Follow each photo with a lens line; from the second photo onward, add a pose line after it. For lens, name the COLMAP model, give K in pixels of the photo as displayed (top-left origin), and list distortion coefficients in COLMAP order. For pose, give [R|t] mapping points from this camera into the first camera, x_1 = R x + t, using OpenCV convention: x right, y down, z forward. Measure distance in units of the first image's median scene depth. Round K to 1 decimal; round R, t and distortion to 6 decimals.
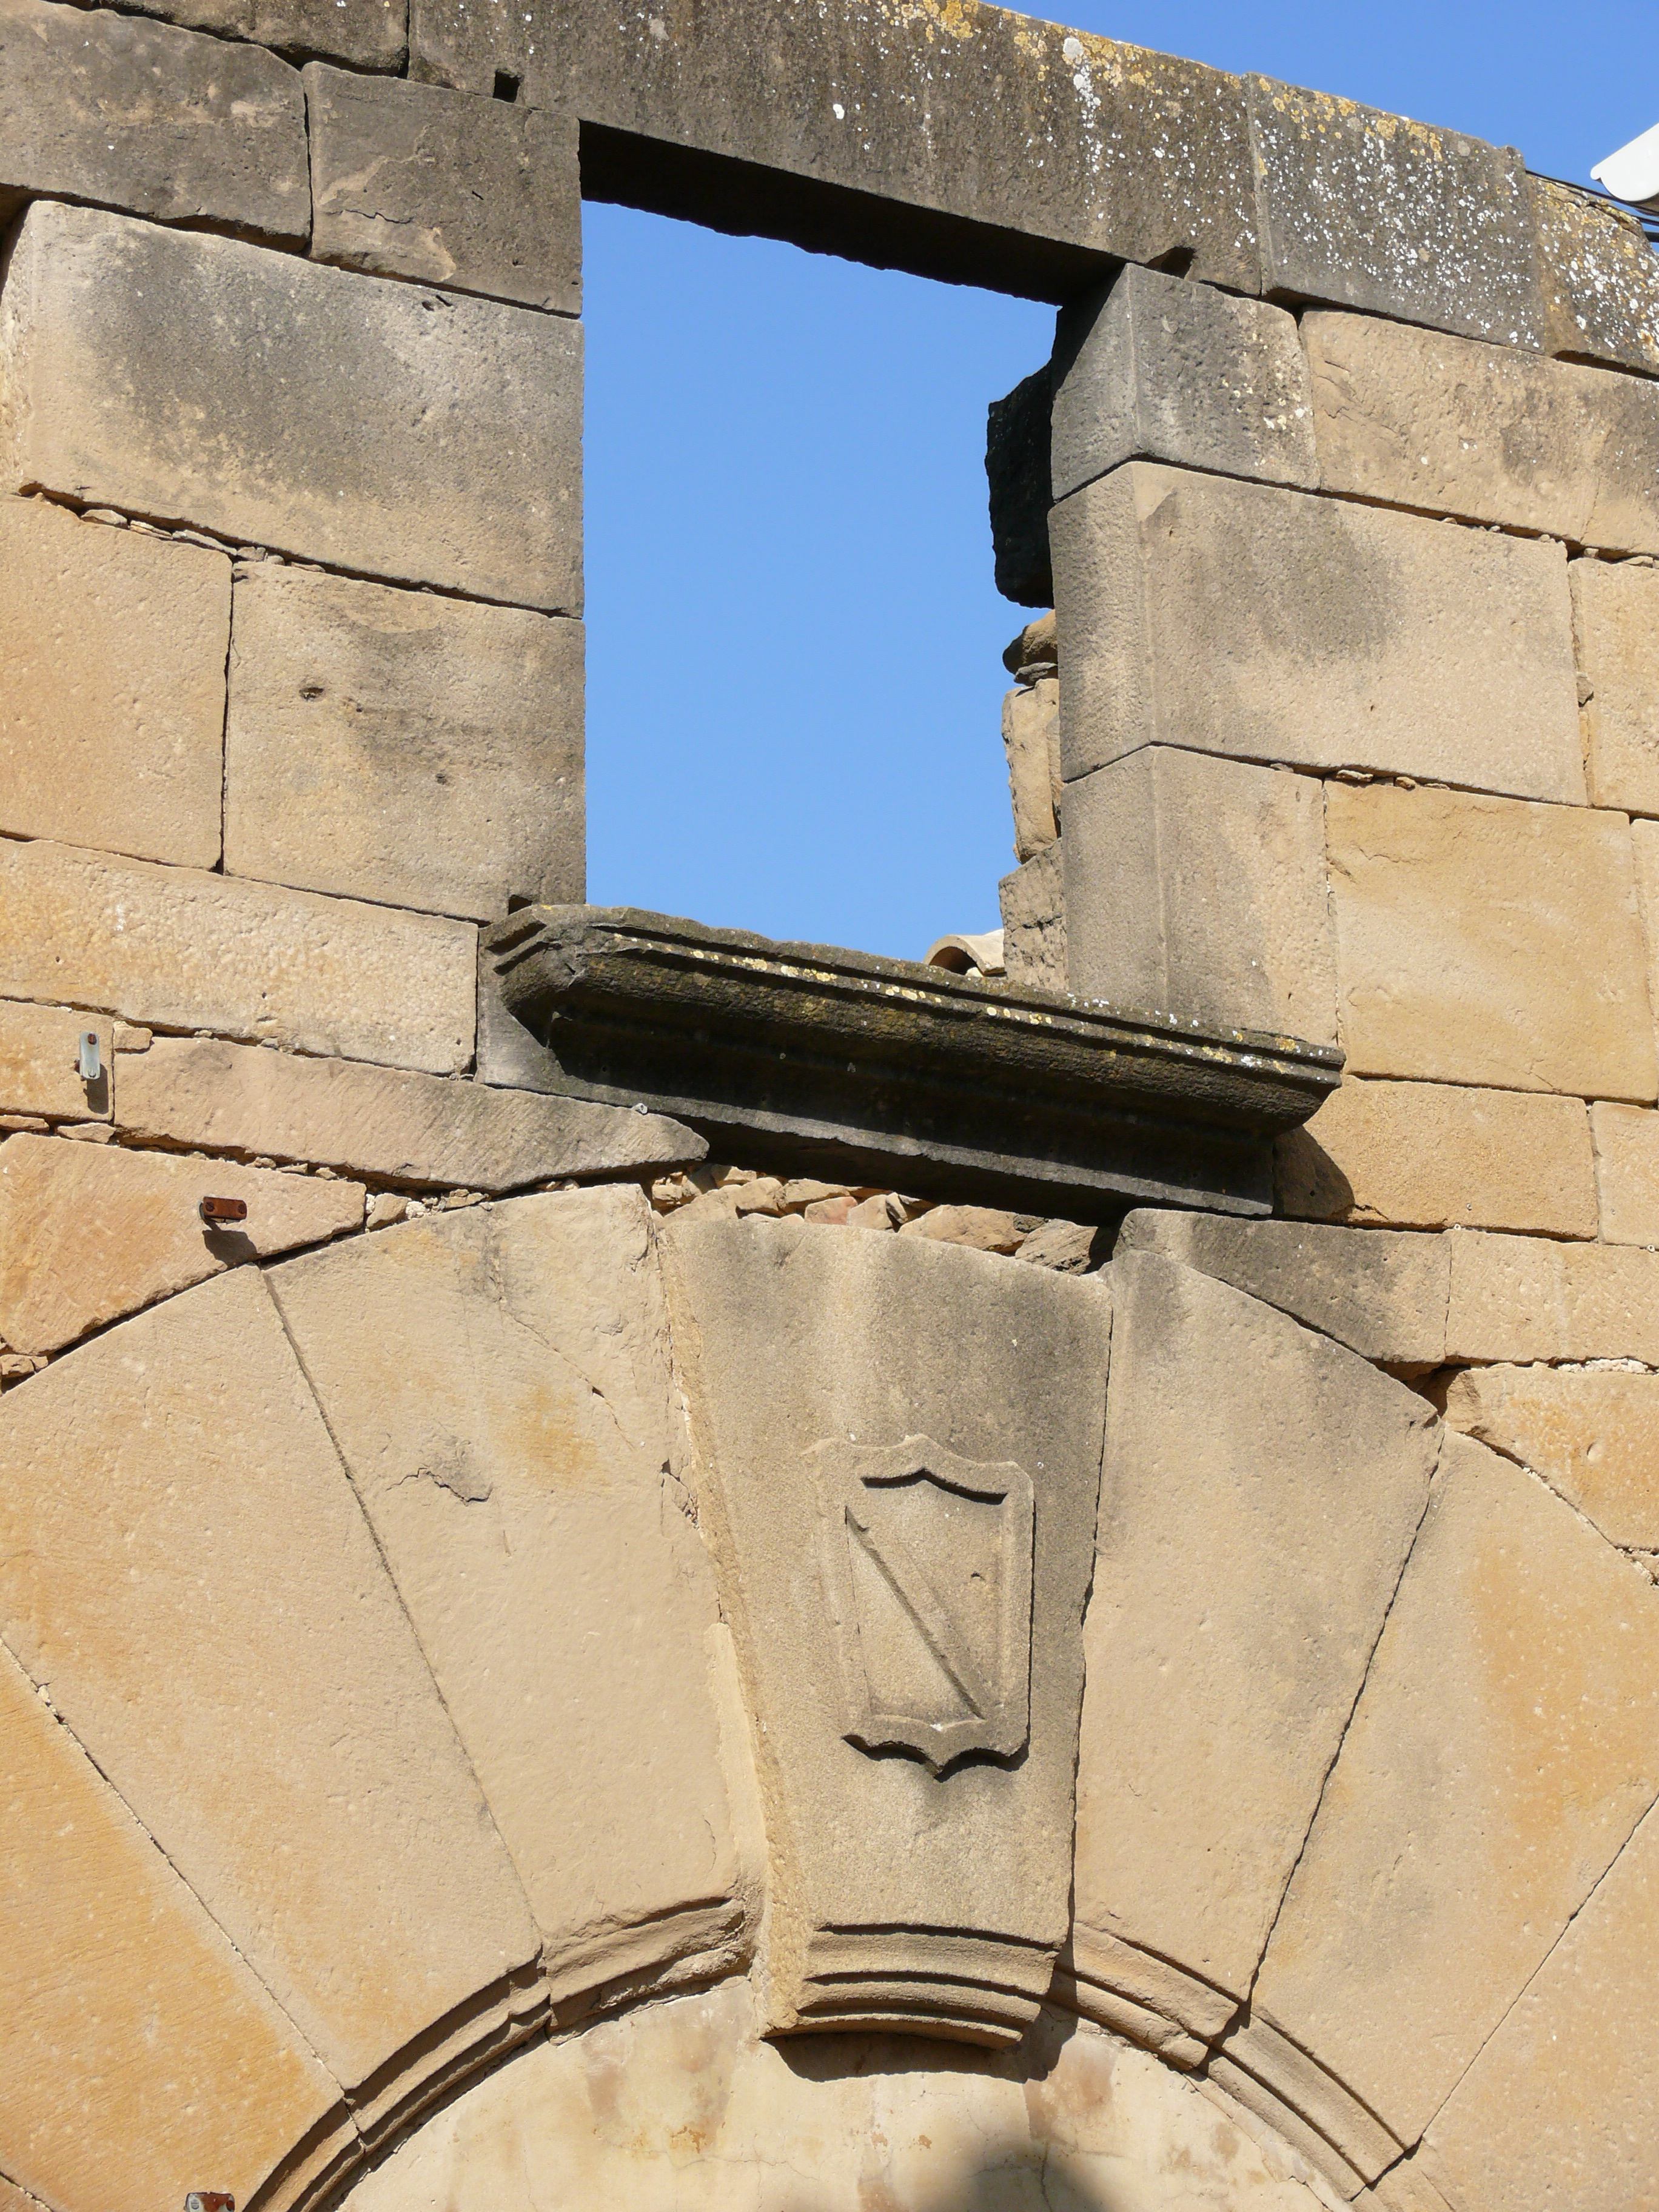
lens RADIAL K [[1482.7, 0, 829.5], [0, 1482.7, 1106.0], [0, 0, 1]] dist [0.024283, 0.002265]
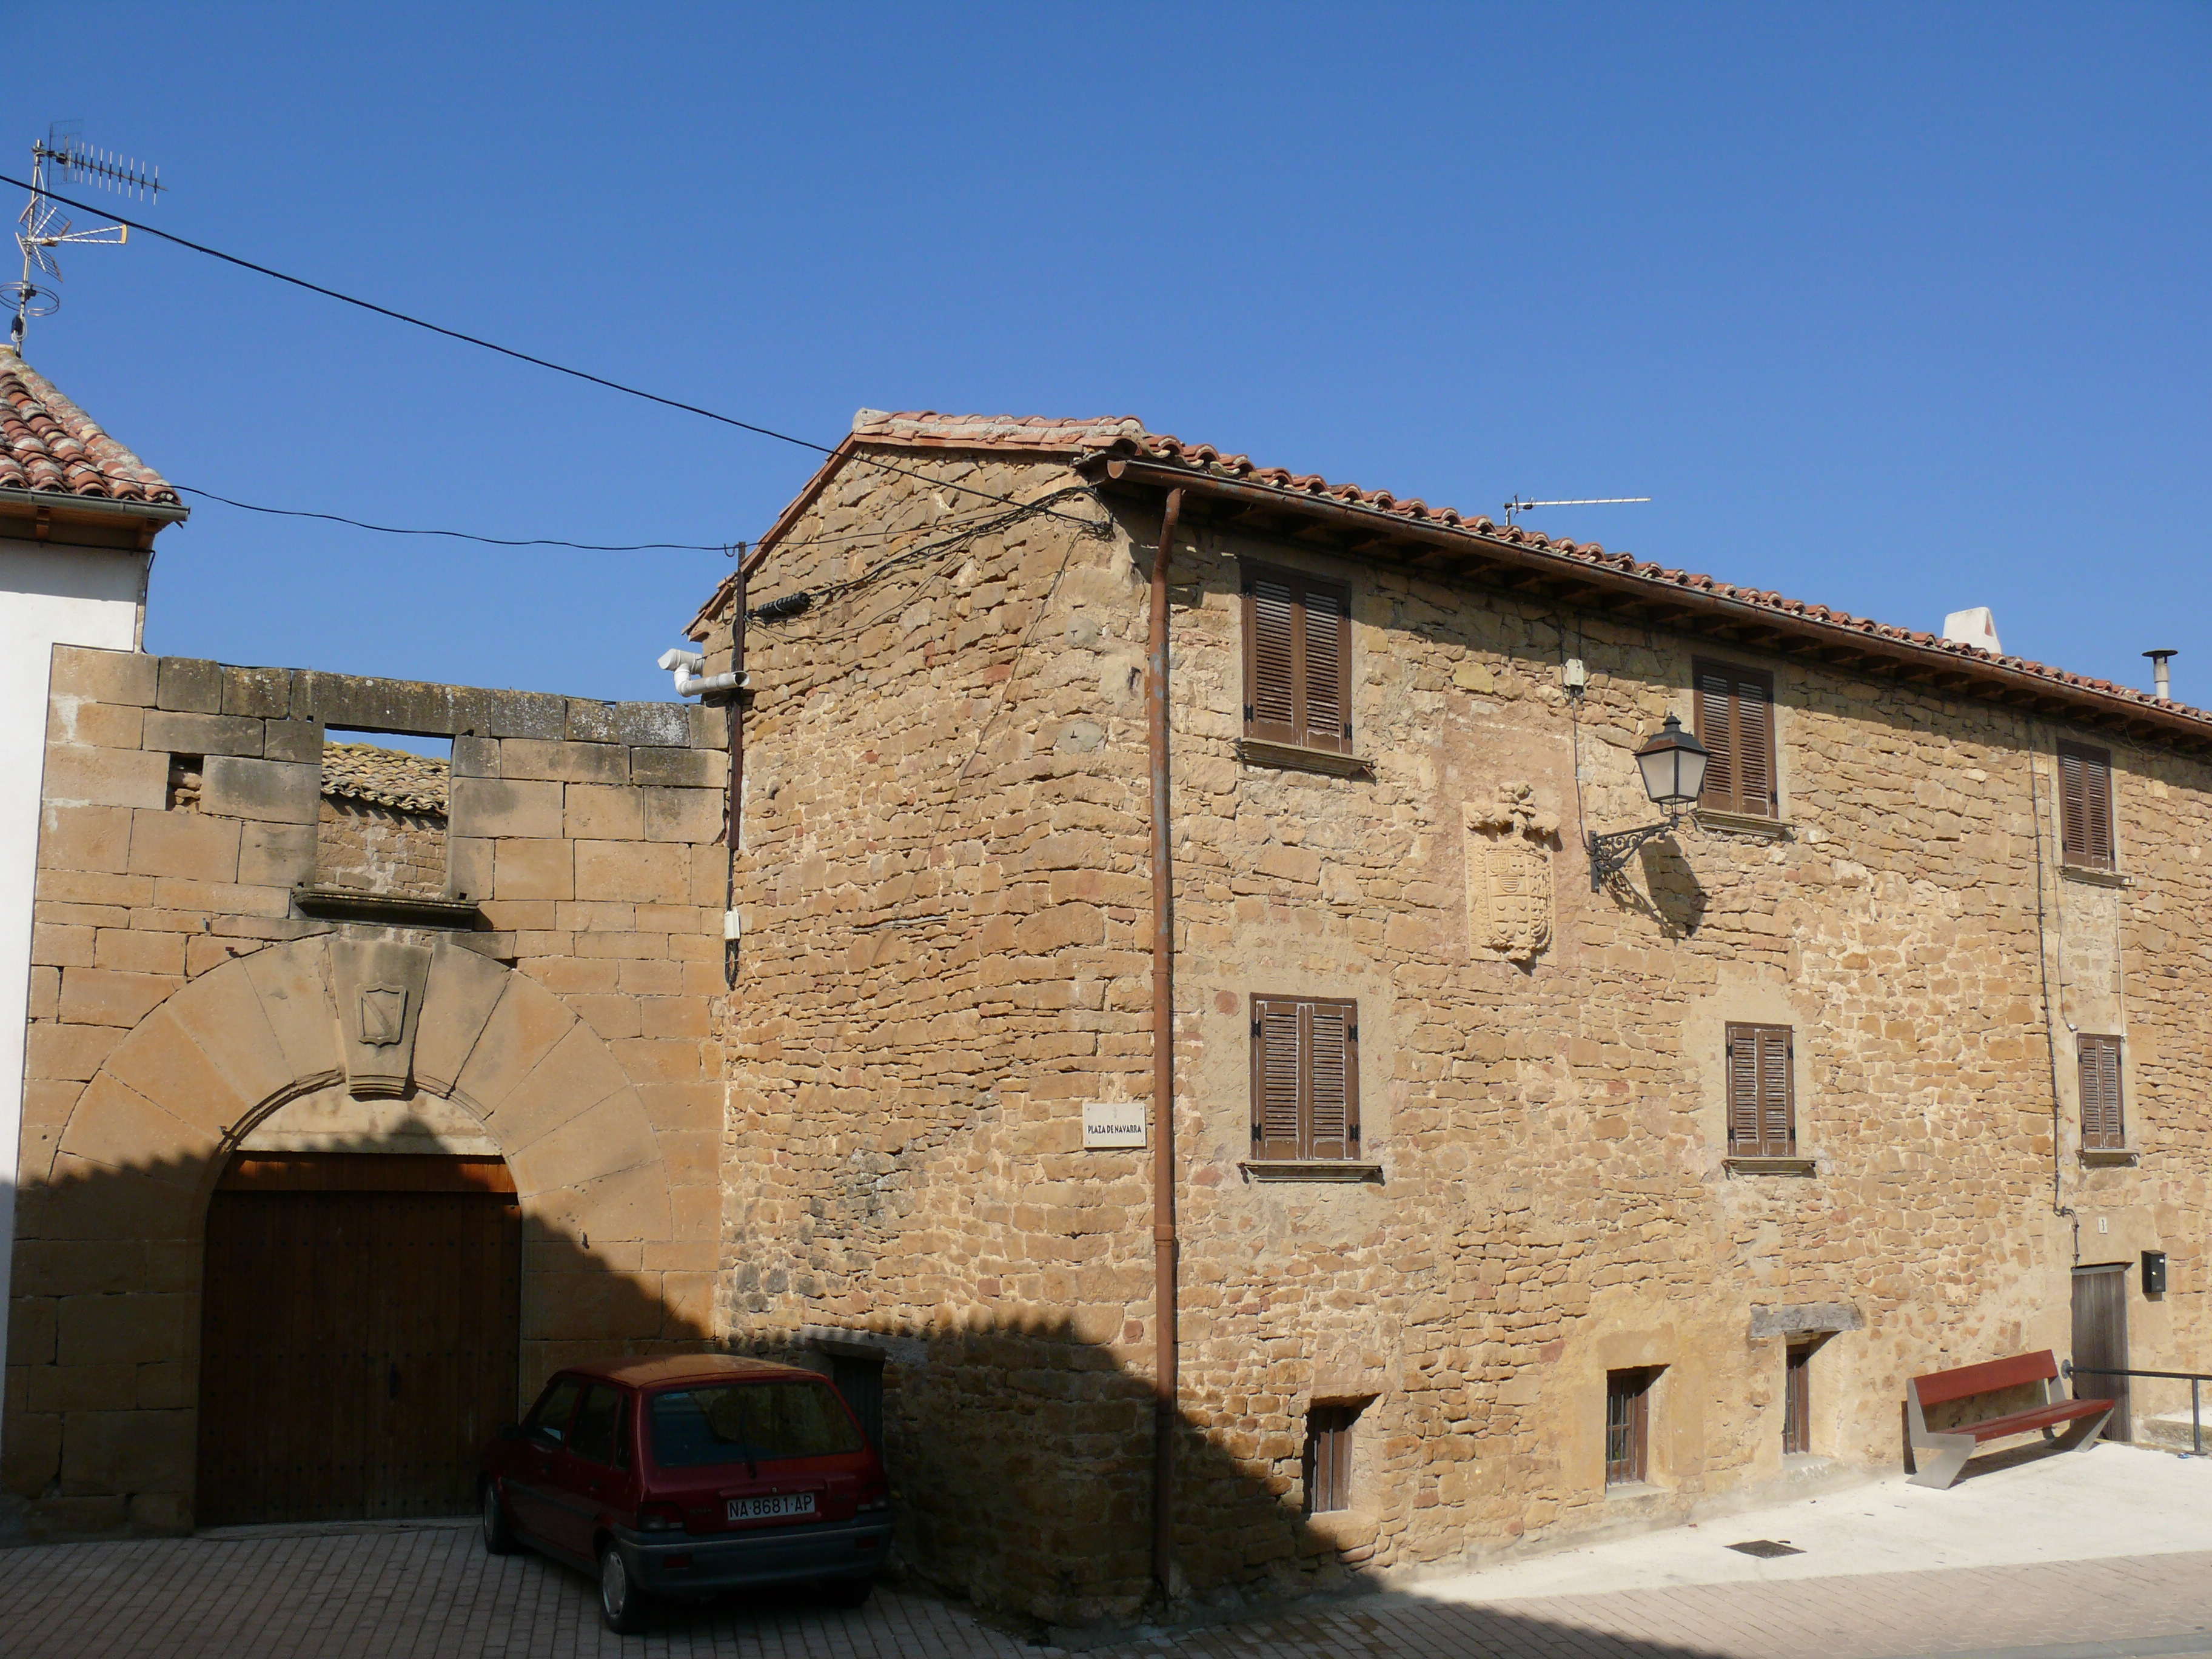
lens RADIAL K [[2263.7, 0, 1106.0], [0, 2263.7, 829.5], [0, 0, 1]] dist [0.002187, 0.005130]
pose [[0.917630, 0.039333, 0.395486, -0.673463], [-0.205643, 0.898518, 0.387783, -3.380471], [-0.340099, -0.437170, 0.832596, -5.377676]]
